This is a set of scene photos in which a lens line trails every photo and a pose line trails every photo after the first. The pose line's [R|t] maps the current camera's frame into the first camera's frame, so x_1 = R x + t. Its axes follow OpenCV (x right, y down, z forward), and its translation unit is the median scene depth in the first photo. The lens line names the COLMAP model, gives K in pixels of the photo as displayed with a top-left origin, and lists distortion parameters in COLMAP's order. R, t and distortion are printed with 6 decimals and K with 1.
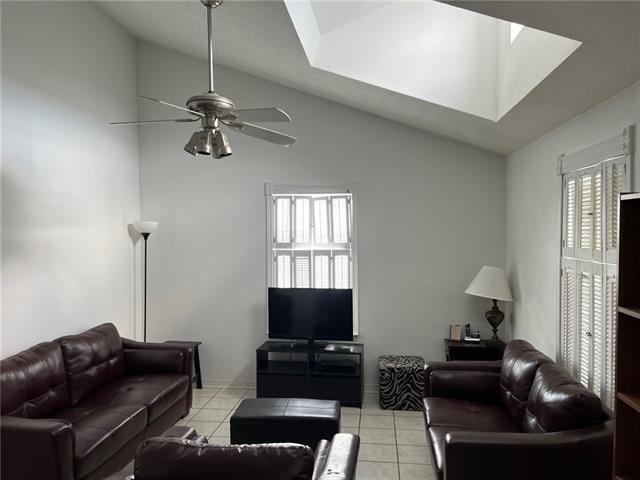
lens RADIAL K [[478.4, 0, 324.5], [0, 478.4, 237.3], [0, 0, 1]] dist [0.080568, -0.112638]
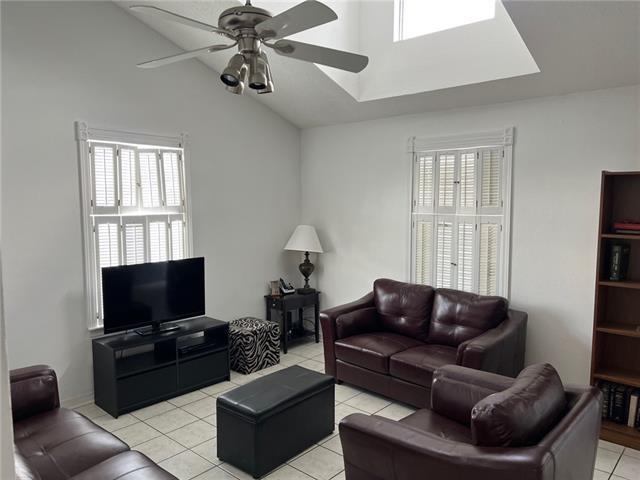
lens RADIAL K [[478.4, 0, 324.5], [0, 478.4, 237.3], [0, 0, 1]] dist [0.080568, -0.112638]
pose [[0.569066, -0.064411, 0.819765, -0.522043], [0.003779, 0.997122, 0.075723, 0.003276], [-0.822283, -0.039994, 0.567671, 0.292110]]
